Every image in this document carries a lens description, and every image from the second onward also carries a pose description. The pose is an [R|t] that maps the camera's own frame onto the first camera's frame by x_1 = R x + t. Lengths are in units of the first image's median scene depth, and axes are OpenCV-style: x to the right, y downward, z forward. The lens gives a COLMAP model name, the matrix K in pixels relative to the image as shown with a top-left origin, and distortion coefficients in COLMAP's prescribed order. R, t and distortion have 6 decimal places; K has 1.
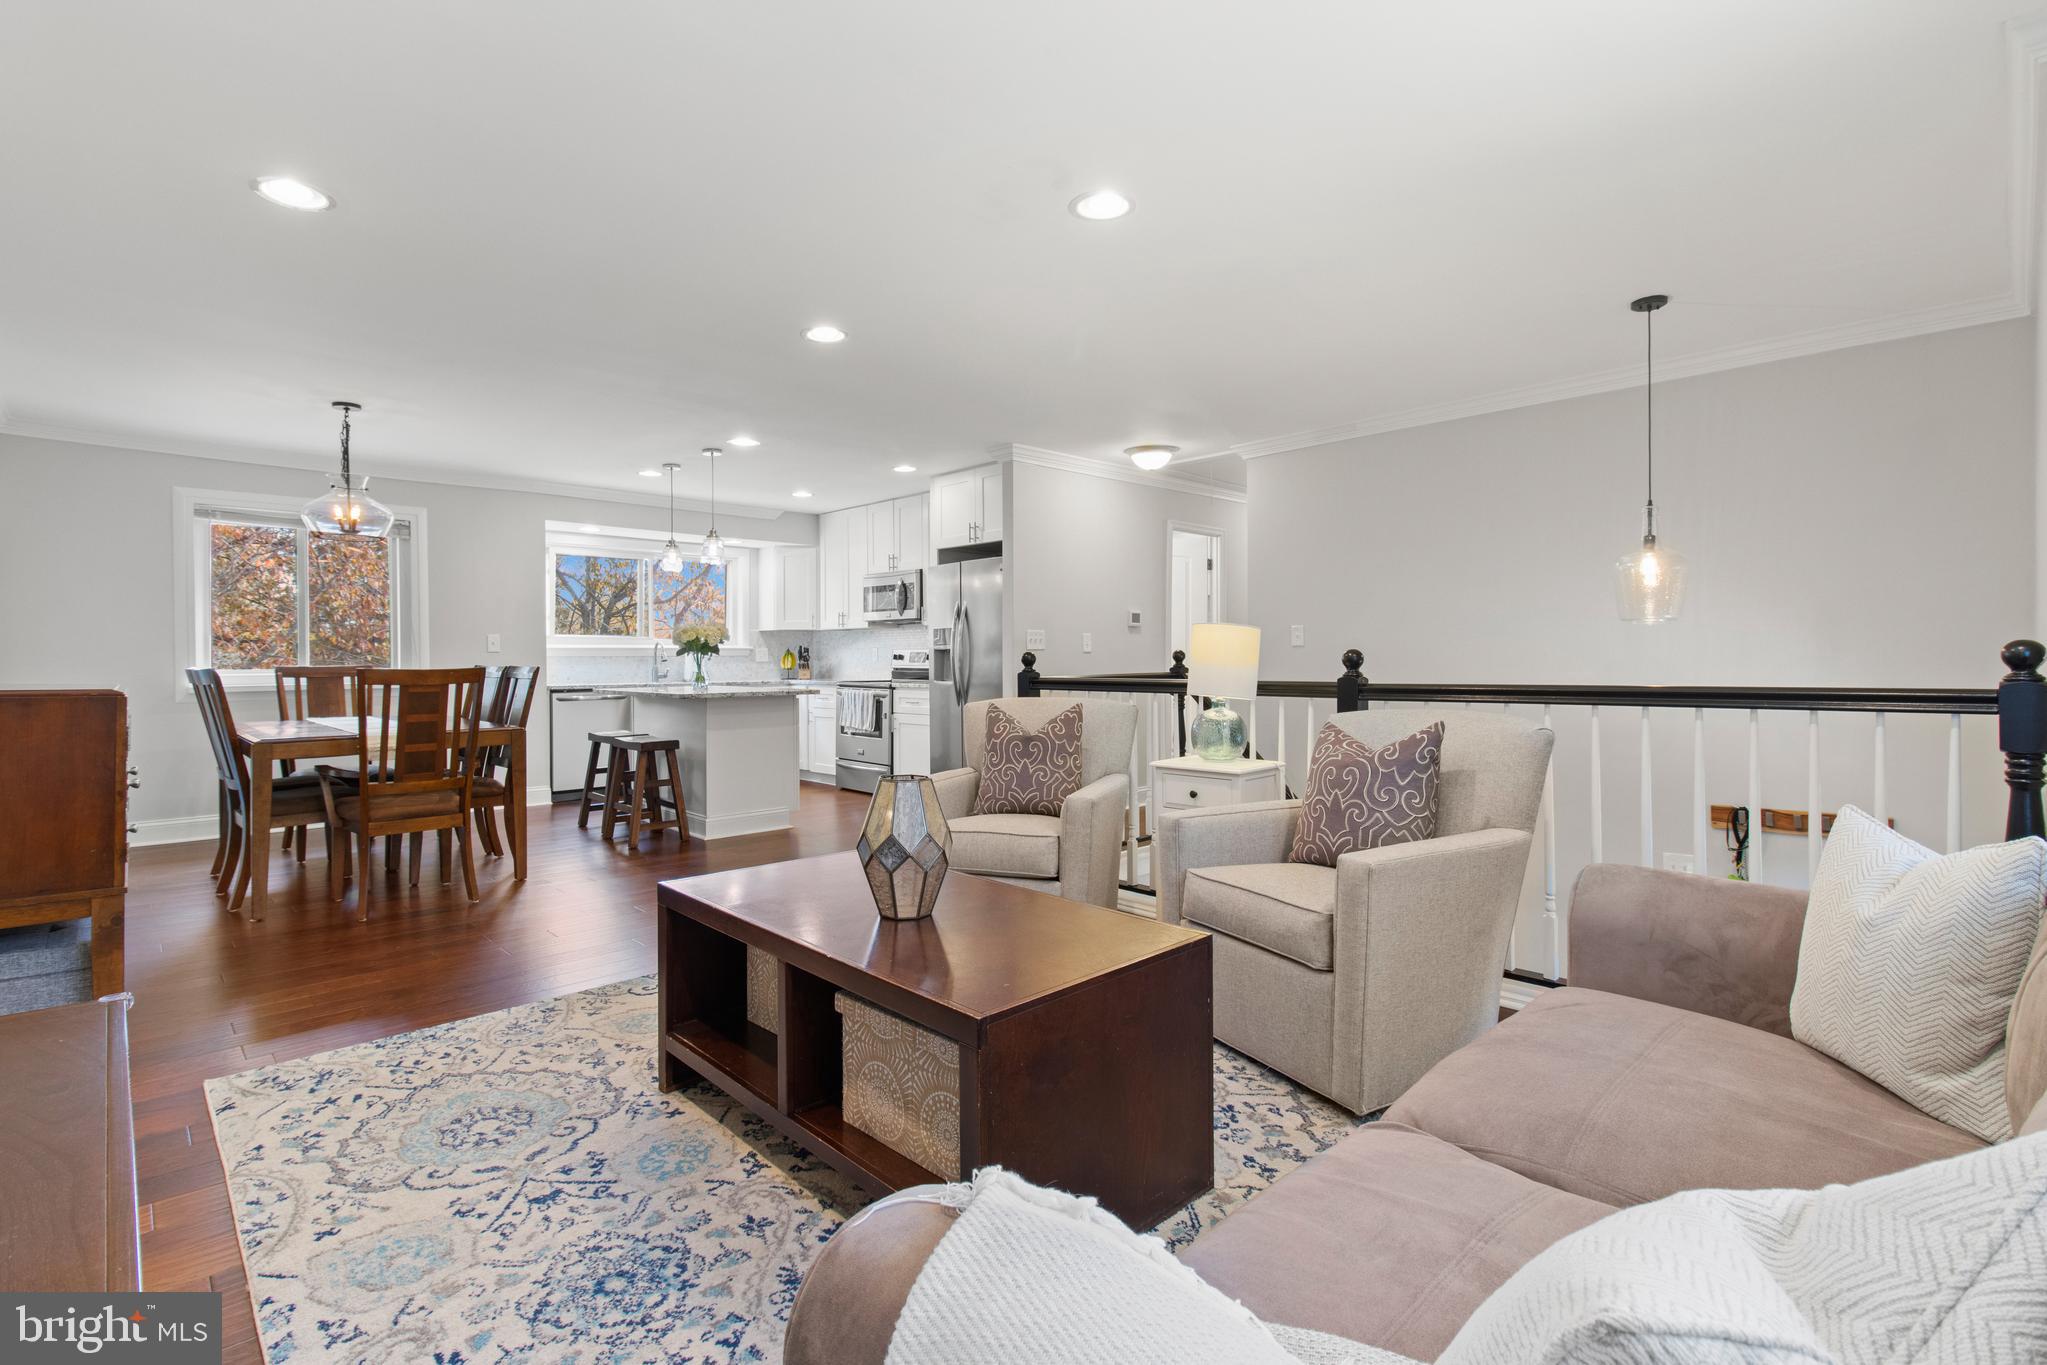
lens RADIAL K [[951.8, 0, 1006.1], [0, 951.8, 656.9], [0, 0, 1]] dist [0.004536, -0.001345]
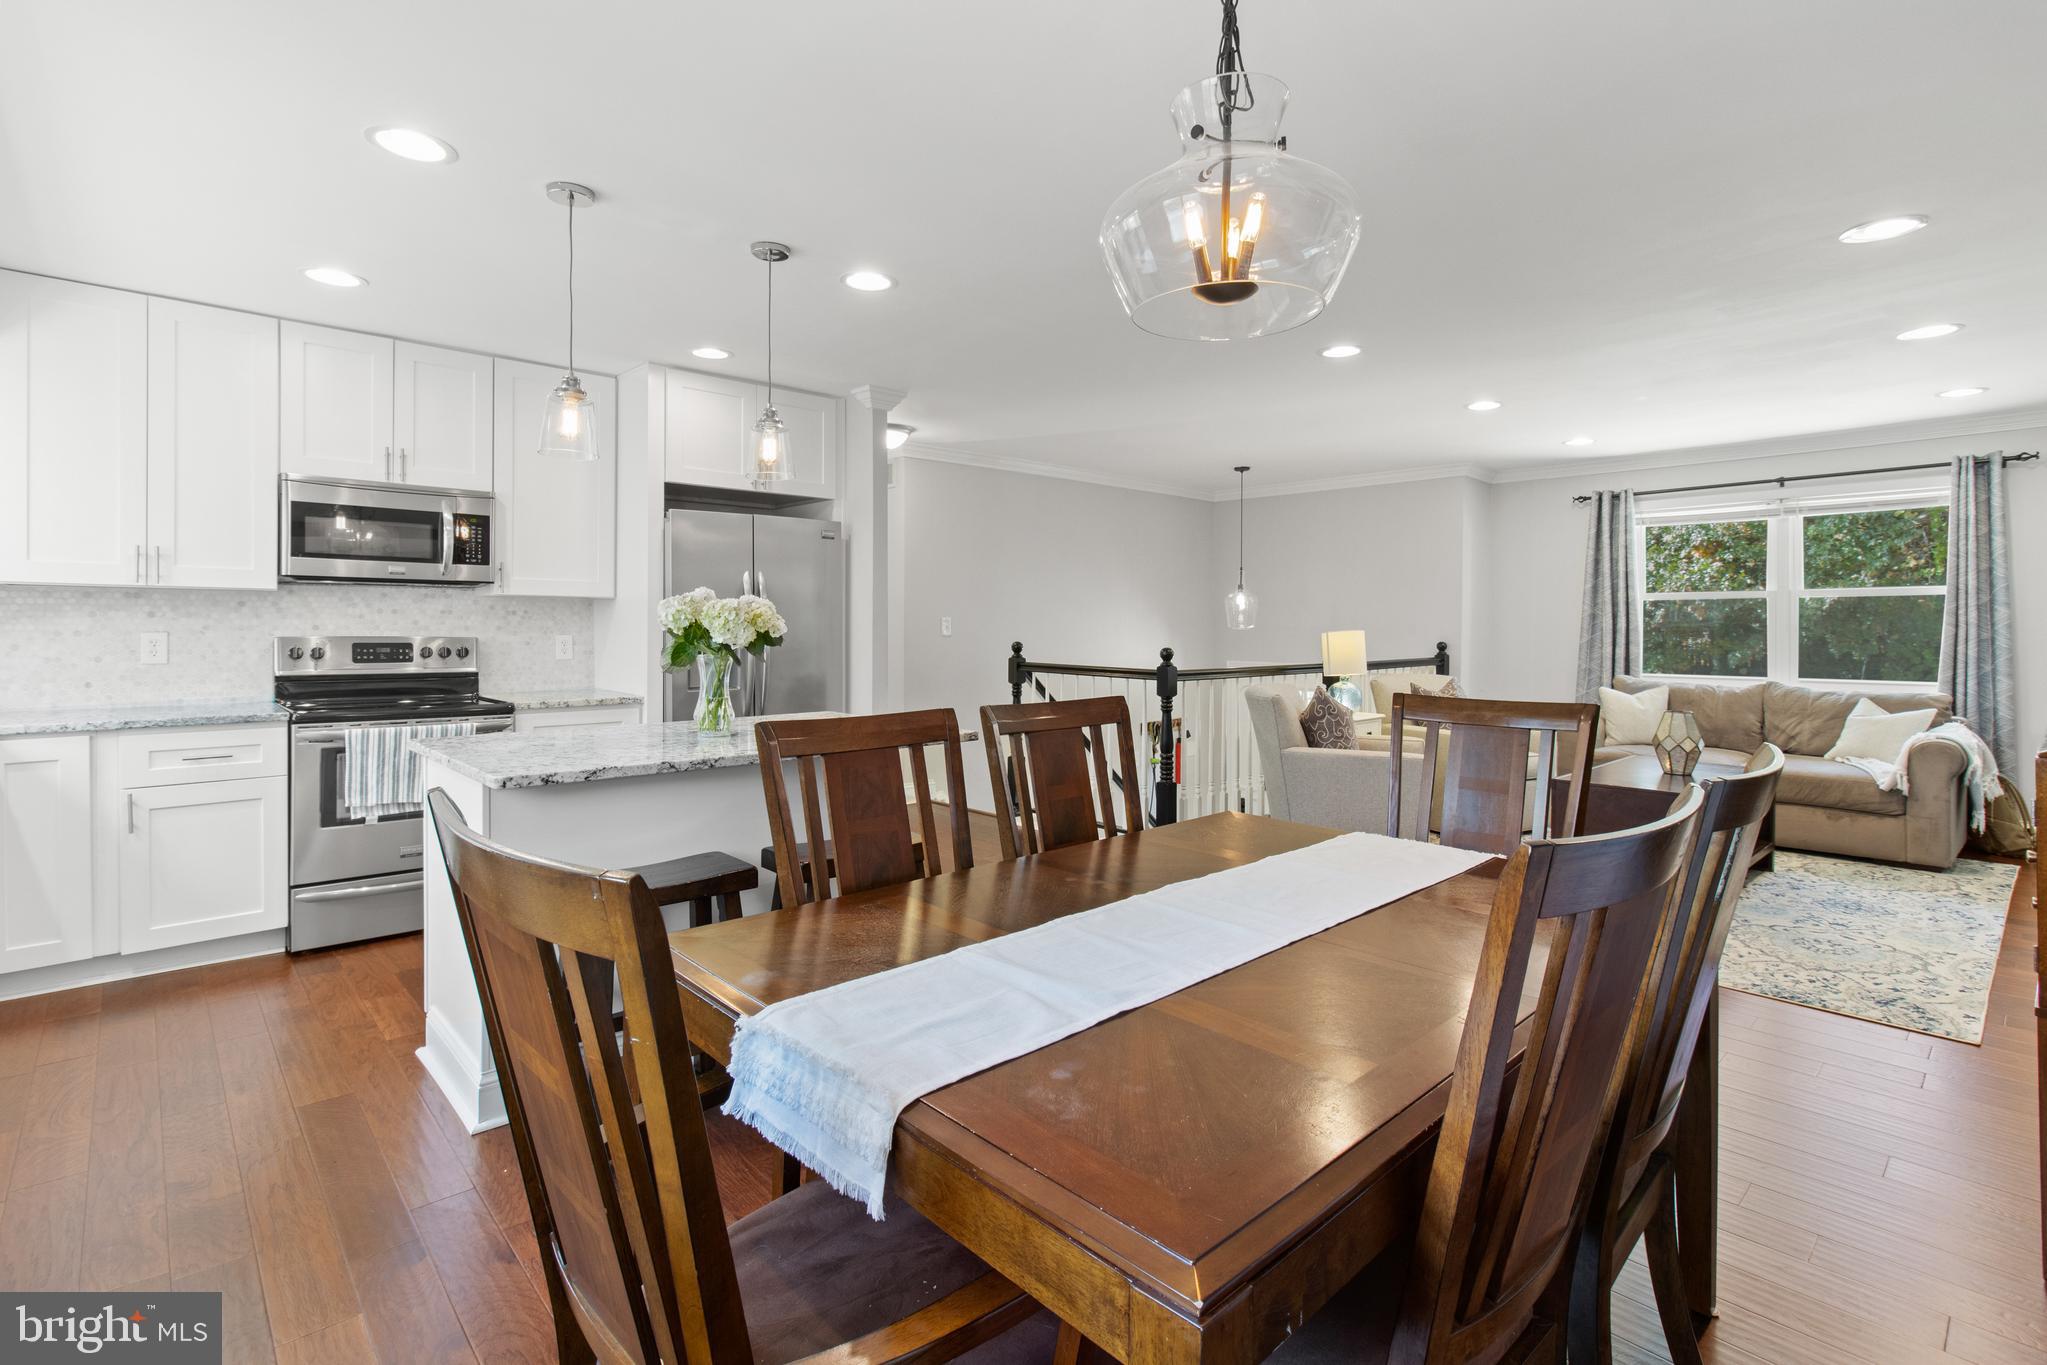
lens RADIAL K [[951.8, 0, 1026.8], [0, 951.8, 635.1], [0, 0, 1]] dist [0.004536, -0.001345]
pose [[0.010748, -0.008808, 0.999903, -2.173224], [-0.007912, 0.999929, 0.008893, -0.057096], [-0.999911, -0.008007, 0.010678, 2.323865]]
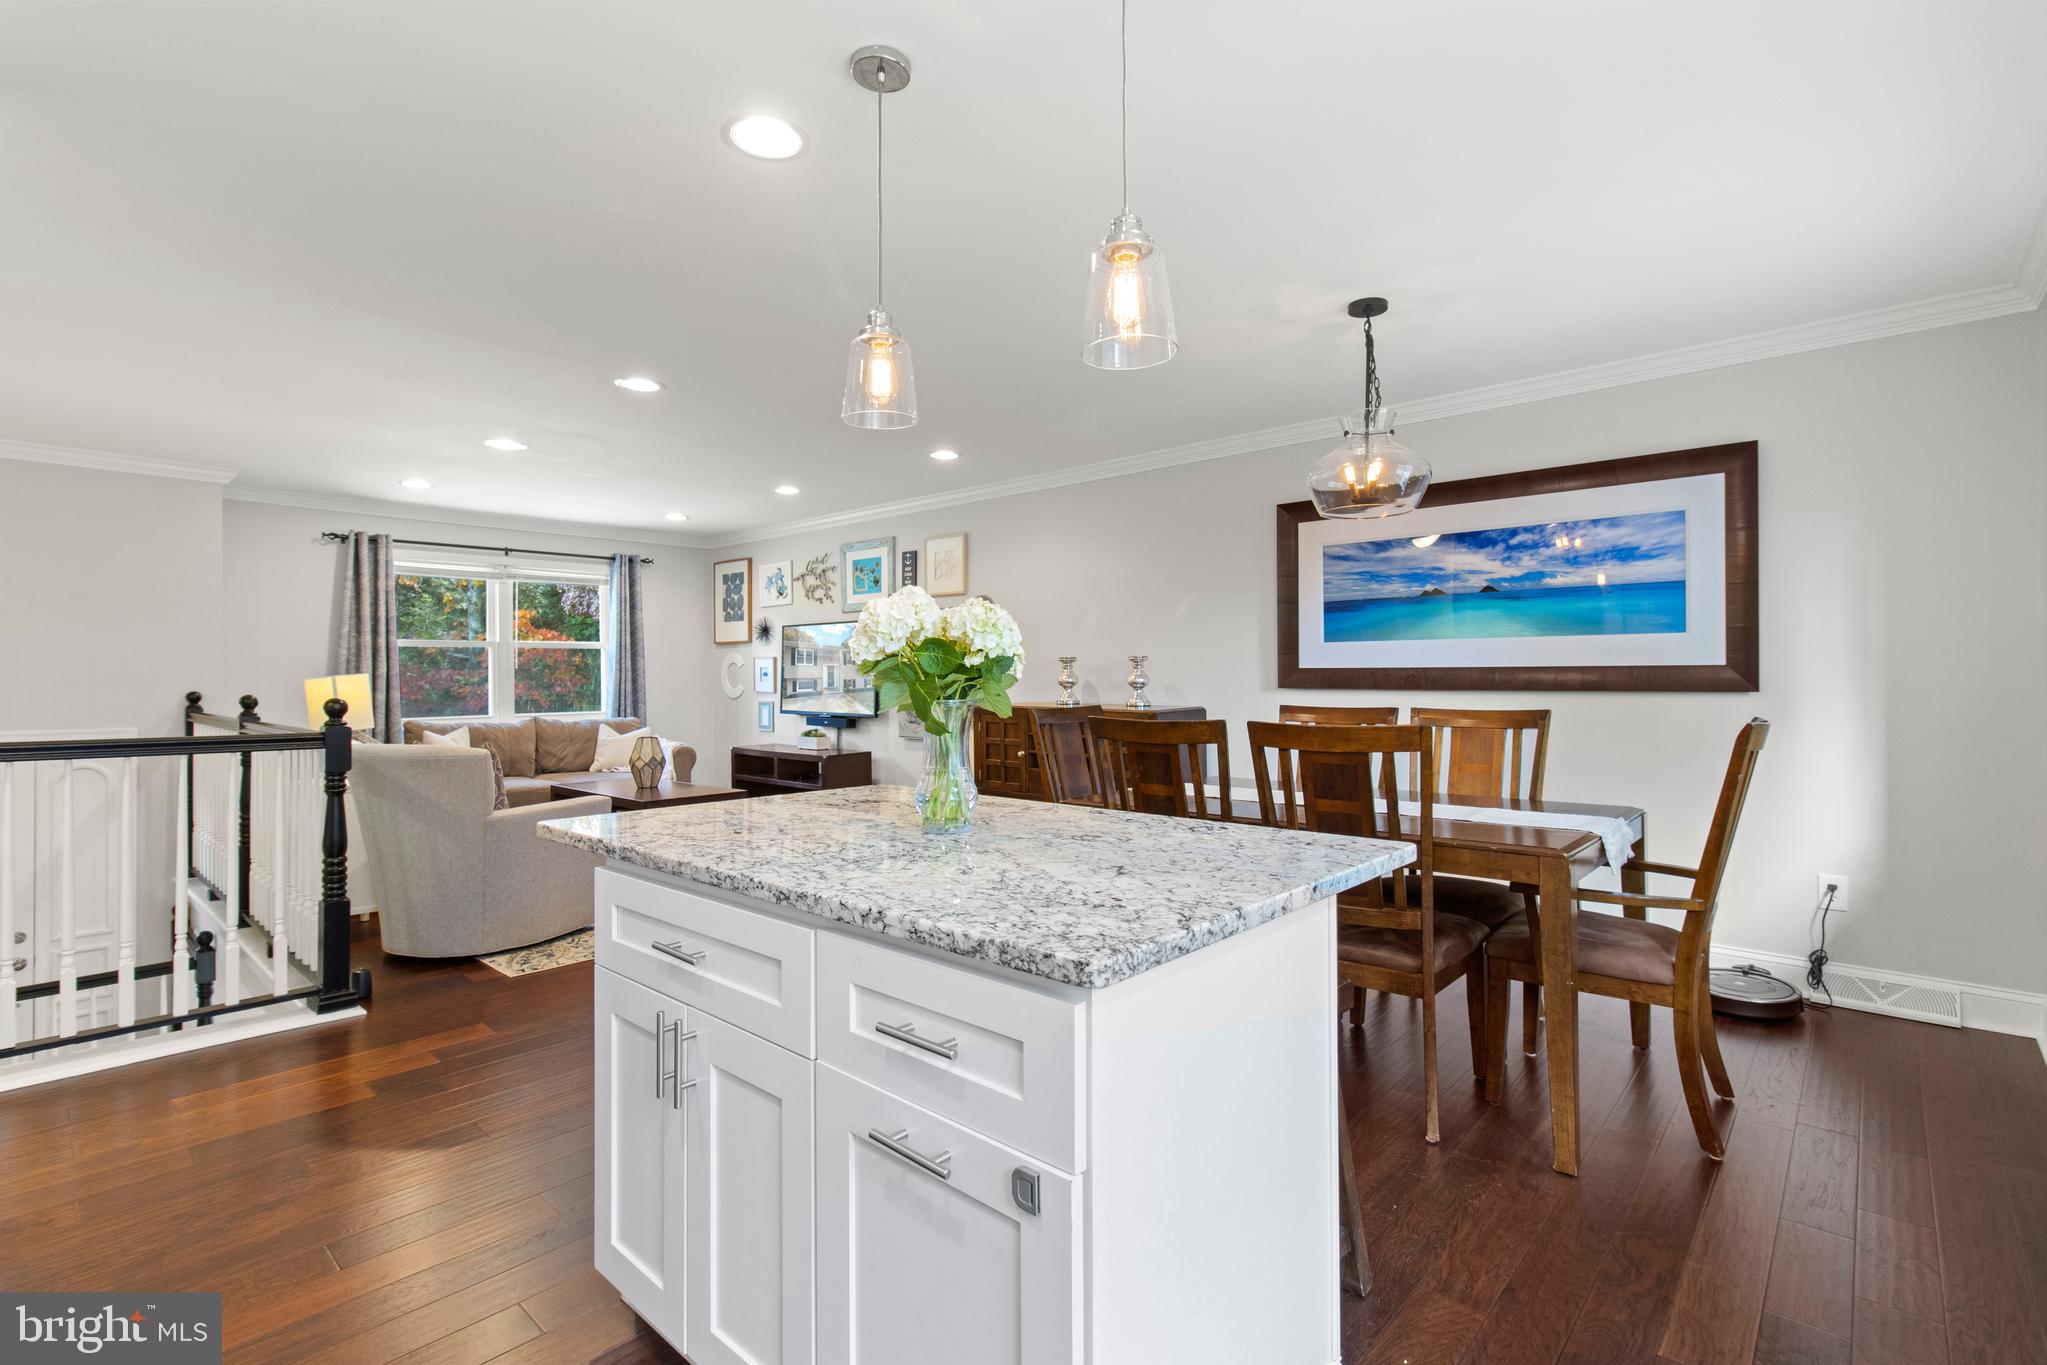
lens RADIAL K [[951.8, 0, 1013.1], [0, 951.8, 676.1], [0, 0, 1]] dist [0.004536, -0.001345]
pose [[-0.996230, 0.009977, -0.086172, -0.865739], [0.010266, 0.999943, -0.002916, -0.032826], [0.086138, -0.003790, -0.996276, 3.603580]]
